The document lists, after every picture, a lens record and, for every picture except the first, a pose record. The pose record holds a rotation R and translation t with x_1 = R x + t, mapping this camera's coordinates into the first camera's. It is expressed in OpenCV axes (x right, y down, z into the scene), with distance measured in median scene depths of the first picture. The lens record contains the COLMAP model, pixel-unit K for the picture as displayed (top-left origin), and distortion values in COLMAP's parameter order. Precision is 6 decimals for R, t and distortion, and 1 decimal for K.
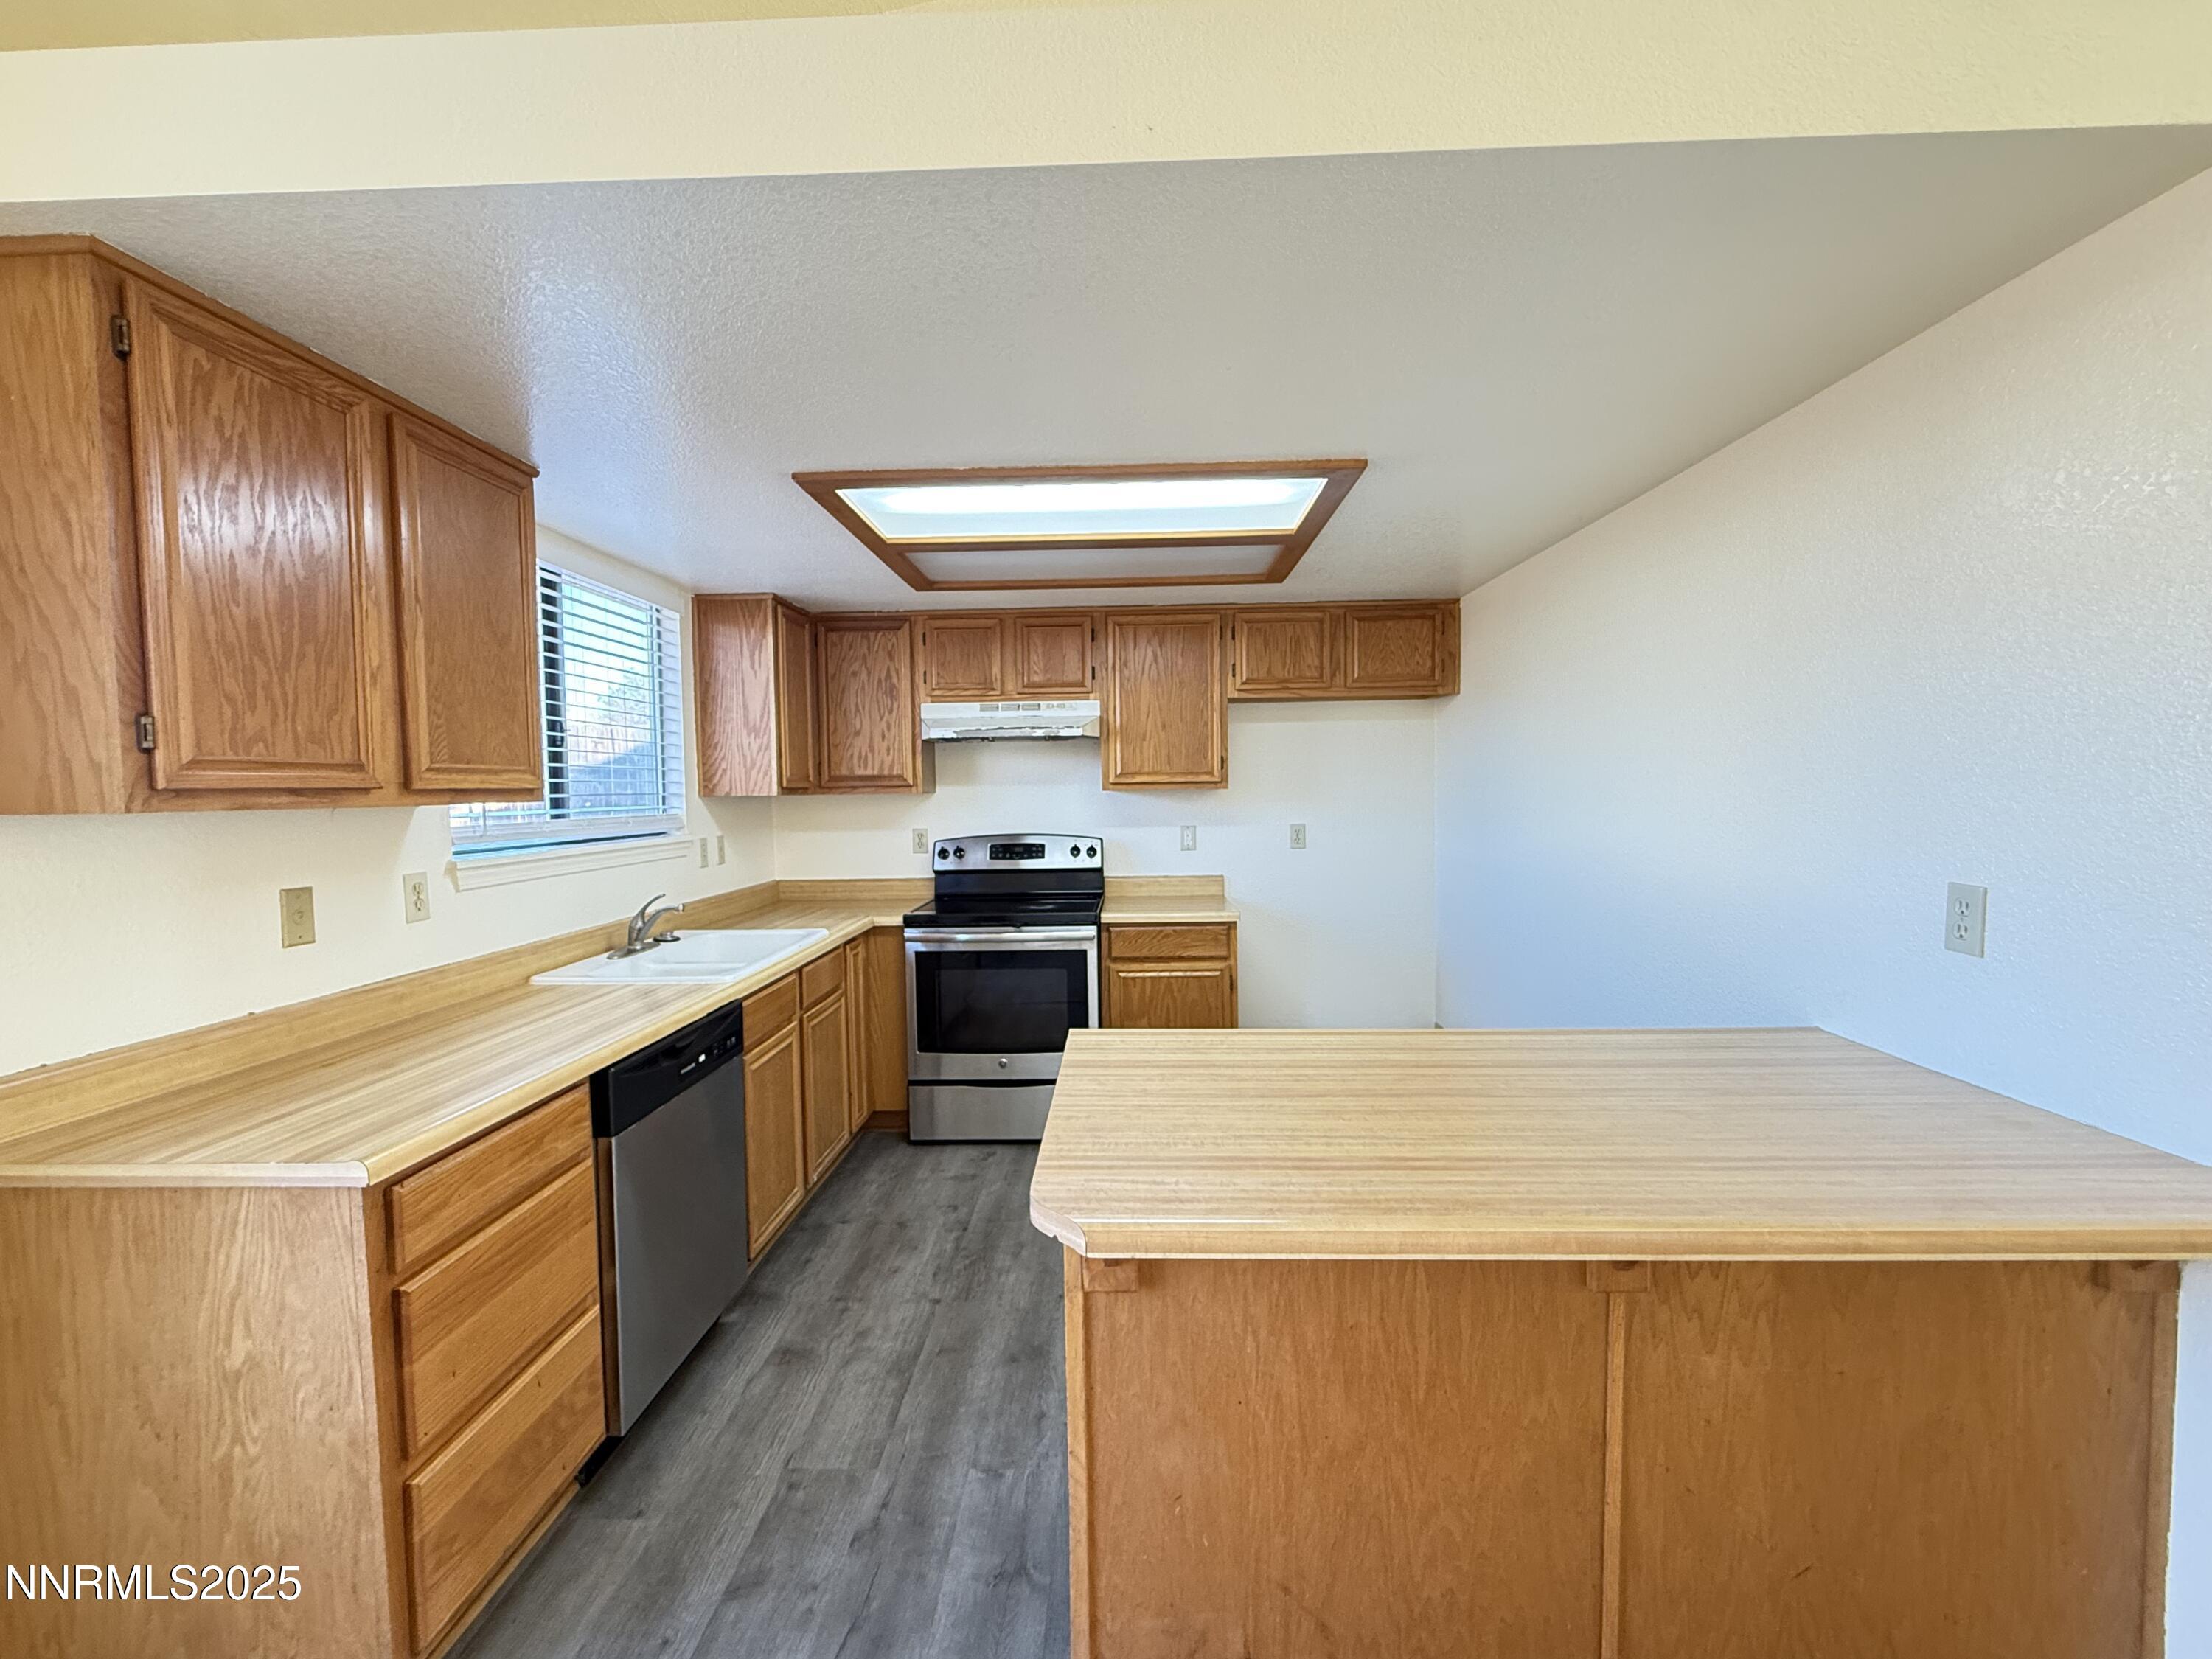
lens RADIAL K [[939.6, 0, 1106.0], [0, 939.6, 829.5], [0, 0, 1]] dist [-0.002550, 0.000053]
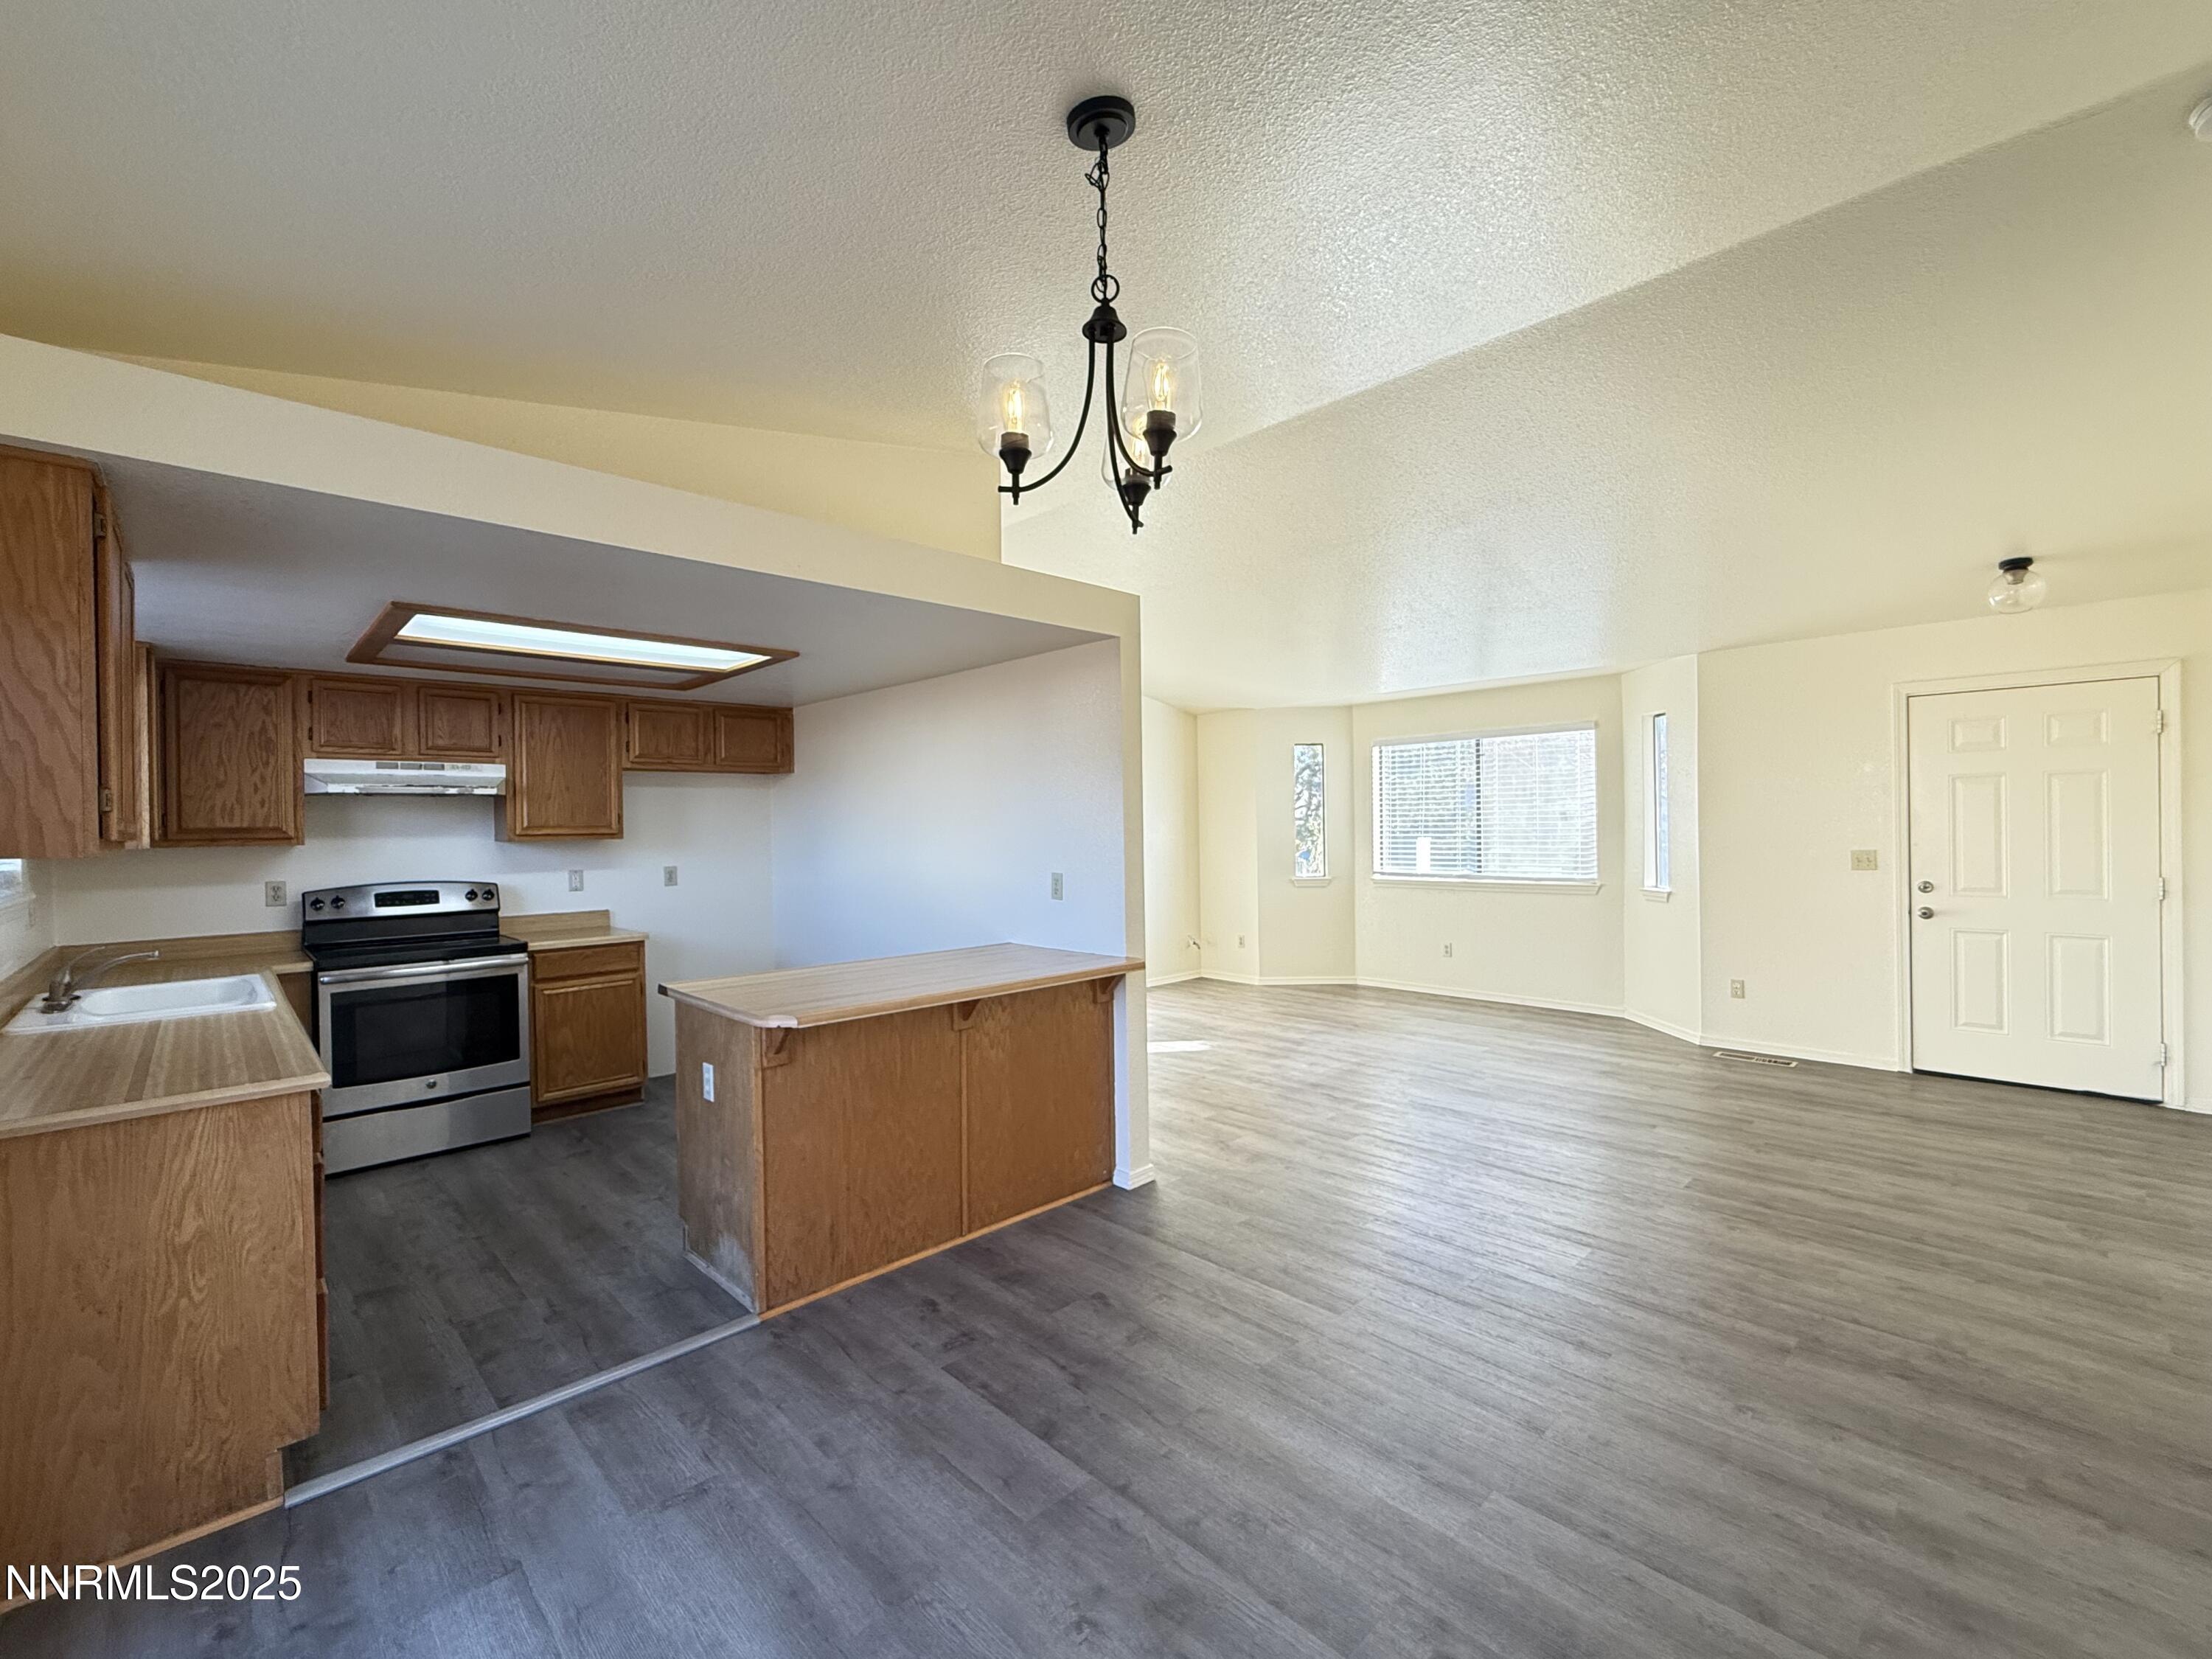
lens RADIAL K [[939.6, 0, 1106.0], [0, 939.6, 829.5], [0, 0, 1]] dist [-0.002550, 0.000053]
pose [[0.698549, 0.000907, 0.715562, -0.346323], [0.038114, 0.998533, -0.038473, 0.018444], [-0.714547, 0.054148, 0.697489, -0.374107]]
